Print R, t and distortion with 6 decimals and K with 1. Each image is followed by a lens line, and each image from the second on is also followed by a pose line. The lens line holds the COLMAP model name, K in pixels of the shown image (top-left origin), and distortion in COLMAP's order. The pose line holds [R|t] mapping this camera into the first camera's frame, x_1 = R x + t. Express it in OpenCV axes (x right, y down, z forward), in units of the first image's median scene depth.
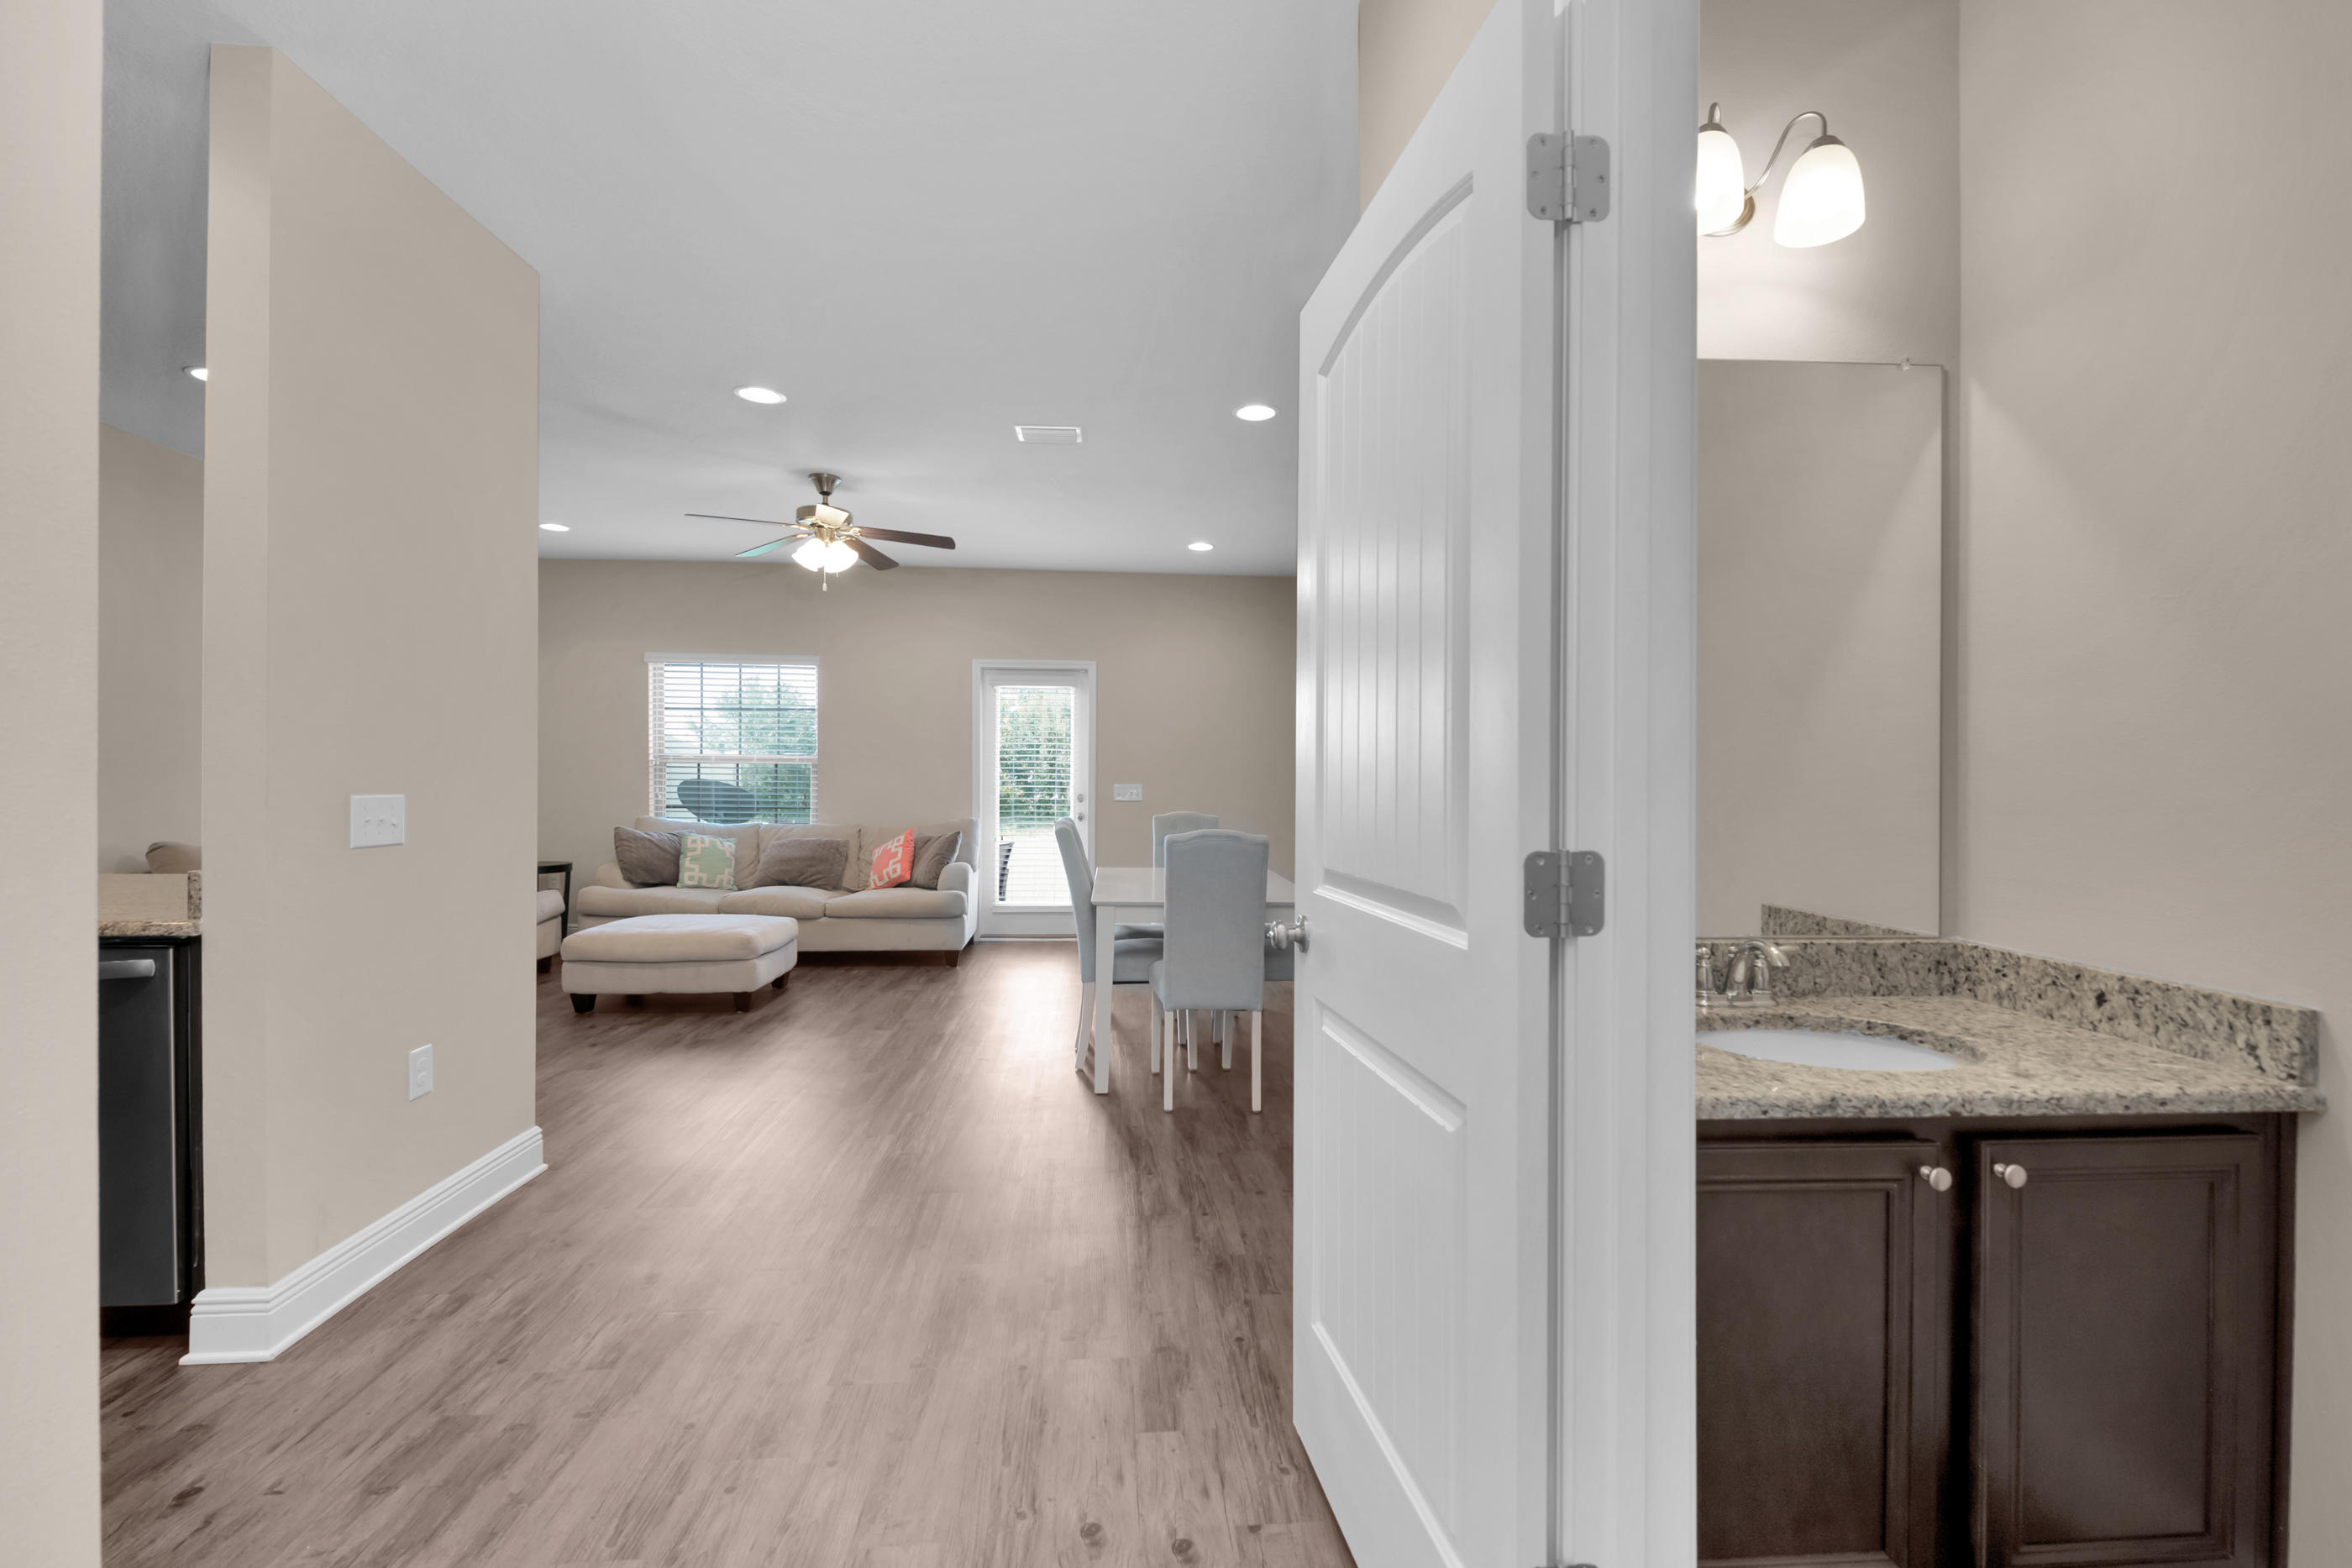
lens RADIAL K [[985.7, 0, 1185.5], [0, 985.7, 777.4], [0, 0, 1]] dist [0.000885, 0.000090]
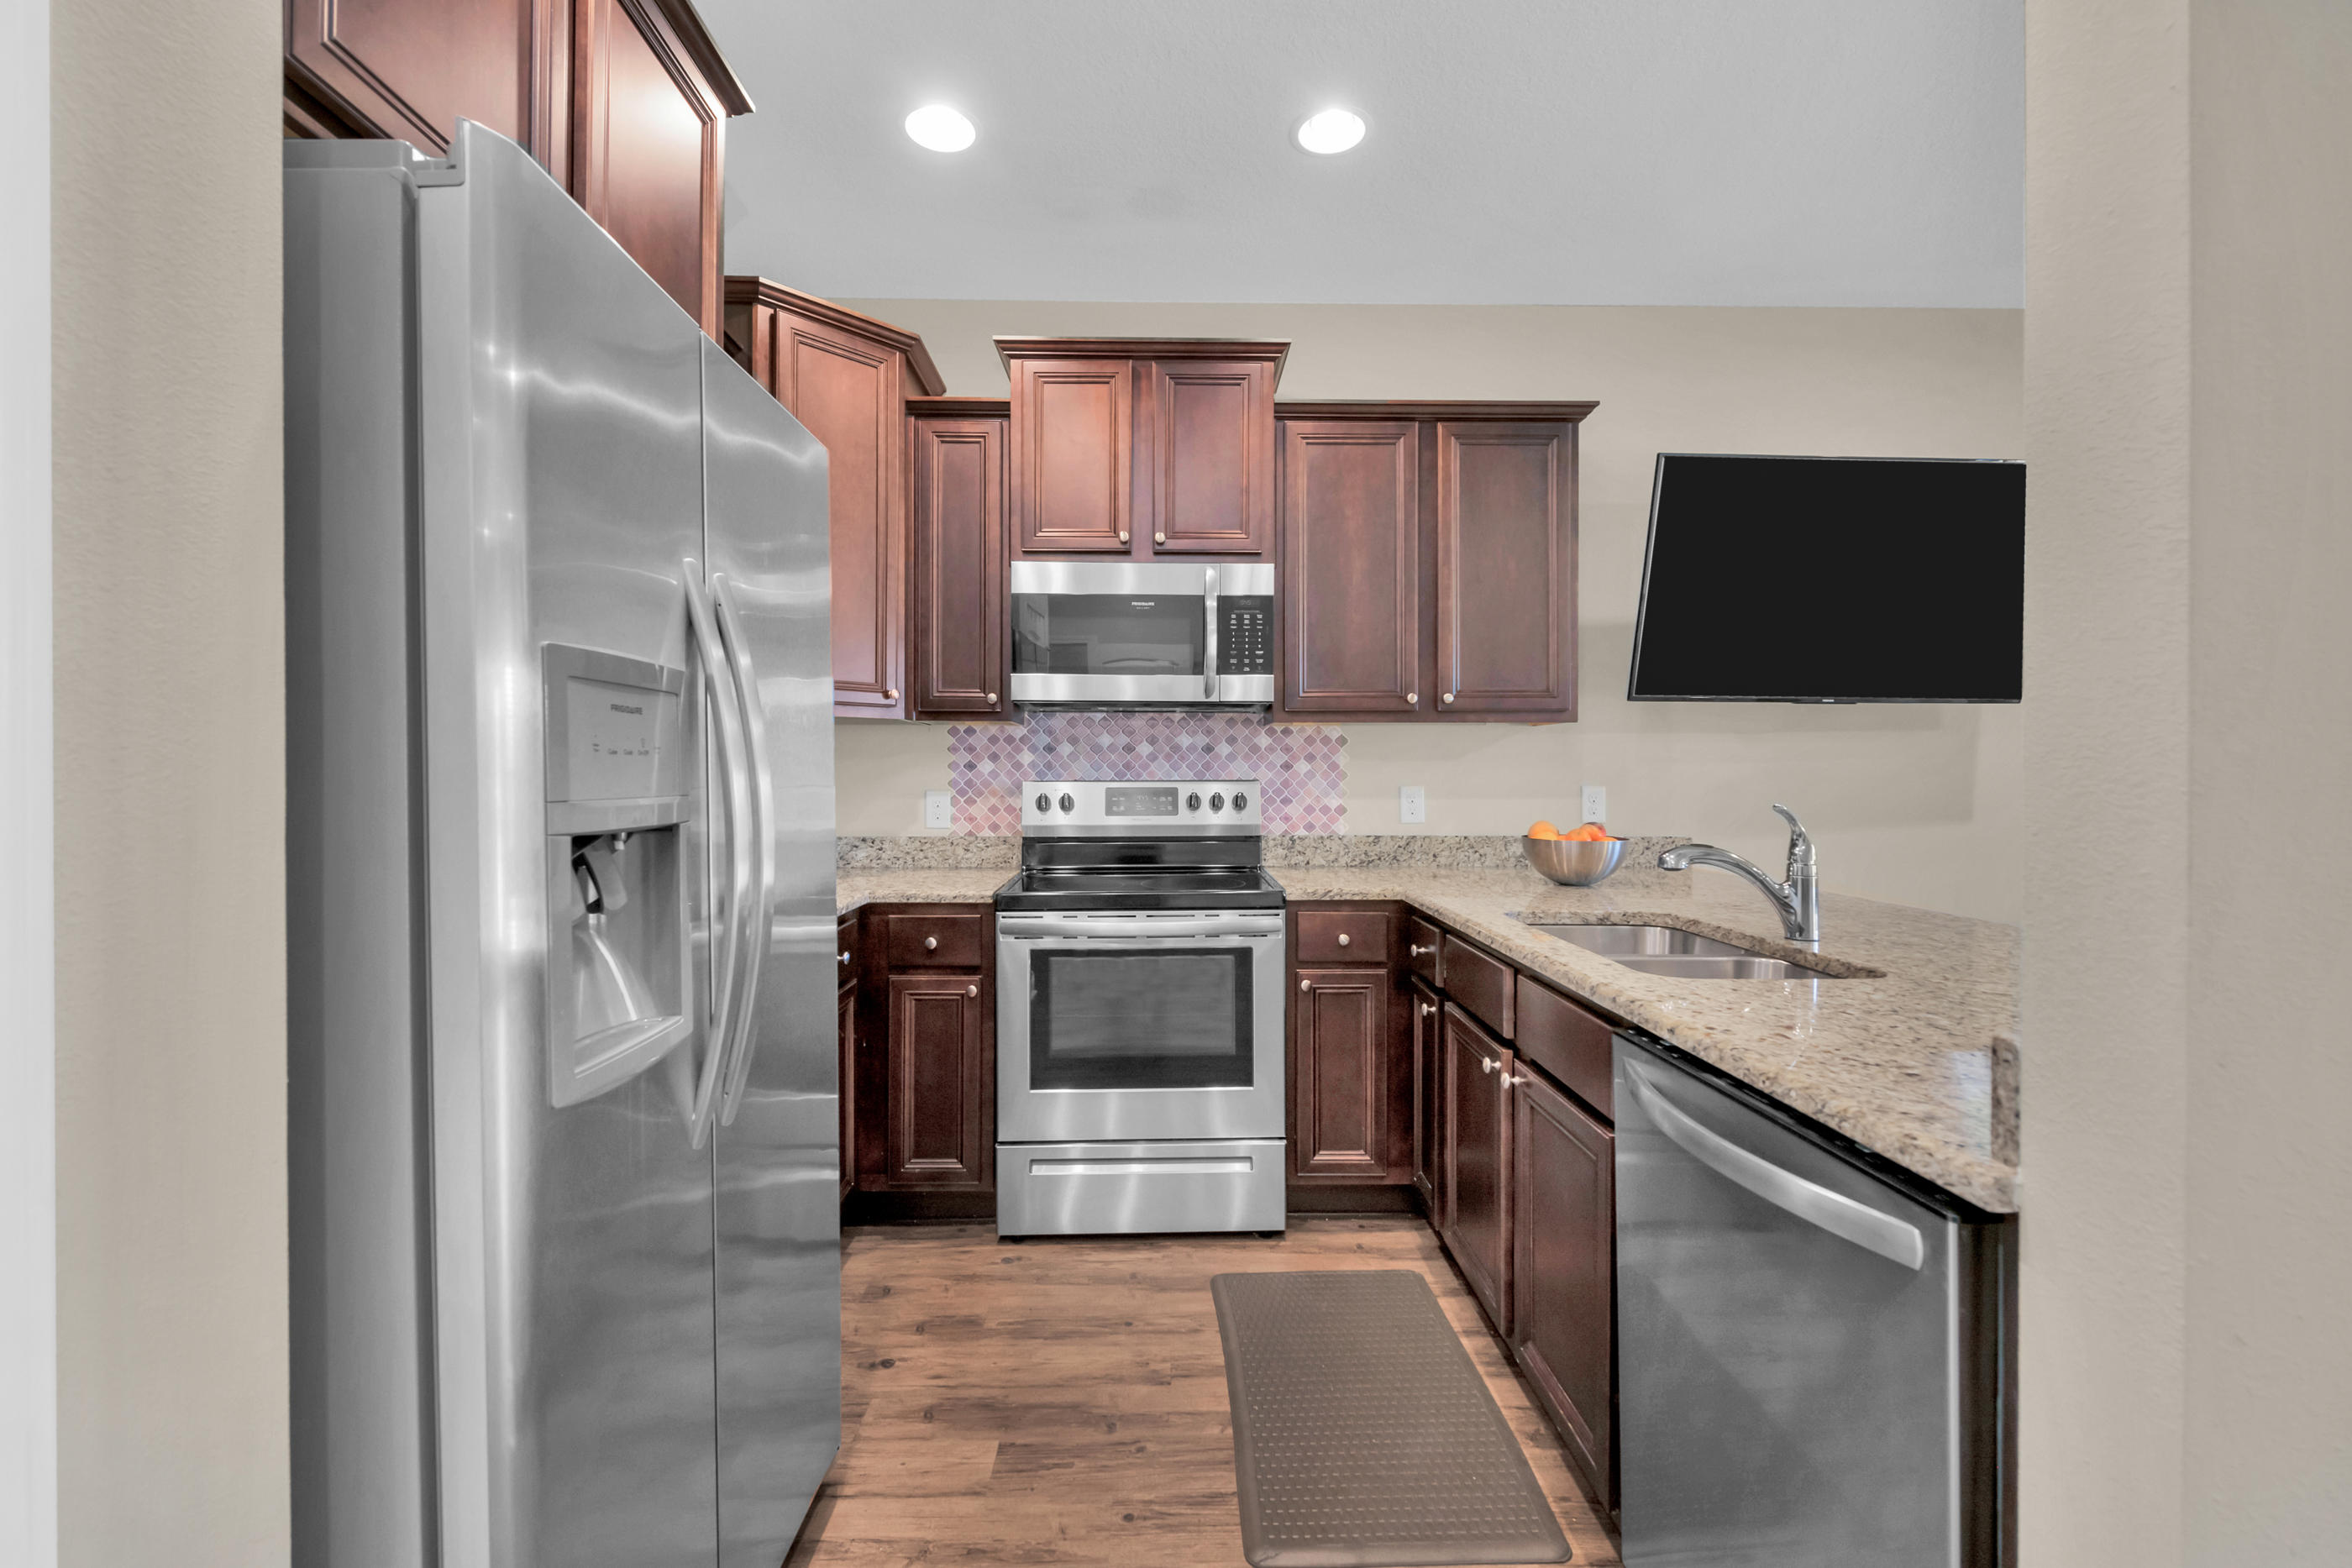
lens RADIAL K [[998.3, 0, 1174.0], [0, 998.3, 777.7], [0, 0, 1]] dist [-0.000213, -0.000260]
pose [[-0.053328, 0.001192, -0.998576, -0.187622], [-0.000505, 0.999999, 0.001221, -0.001217], [0.998577, 0.000569, -0.053327, 0.217320]]
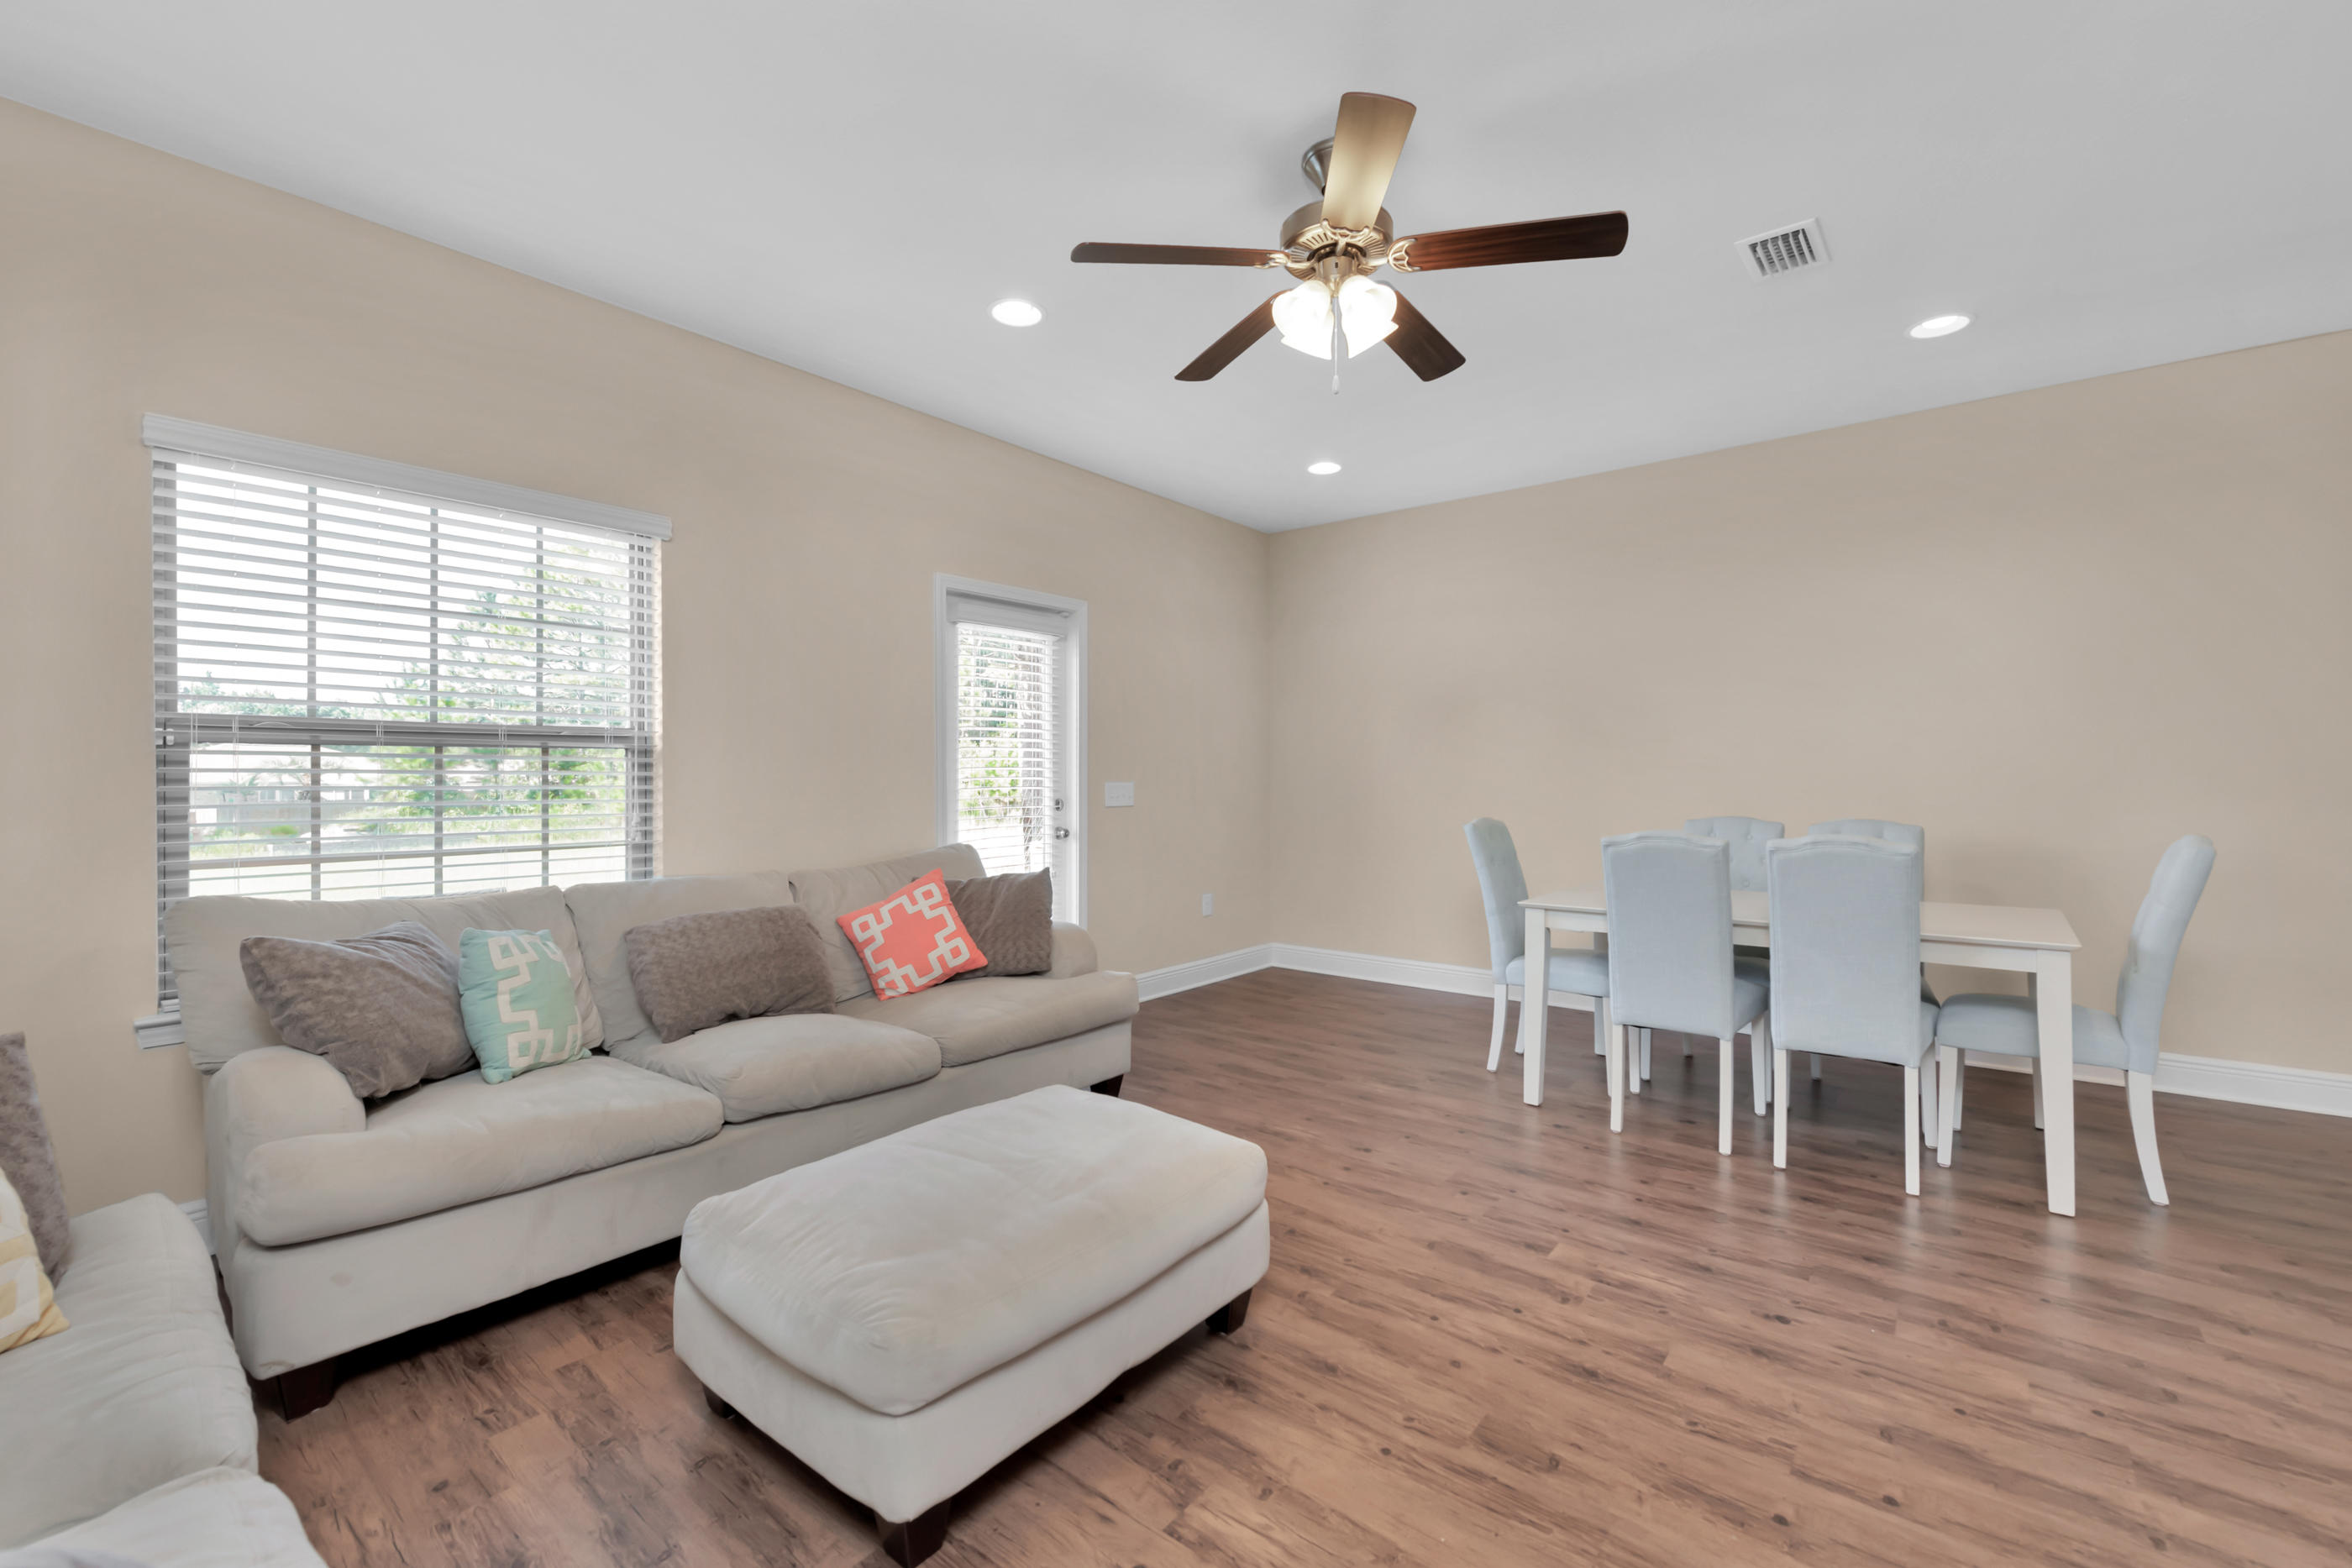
lens RADIAL K [[953.2, 0, 1193.0], [0, 953.2, 778.8], [0, 0, 1]] dist [0.002091, -0.002020]
pose [[0.689751, -0.011331, 0.723958, -0.583676], [0.003387, 0.999917, 0.012423, -0.004340], [-0.724039, -0.006117, 0.689732, 0.562674]]
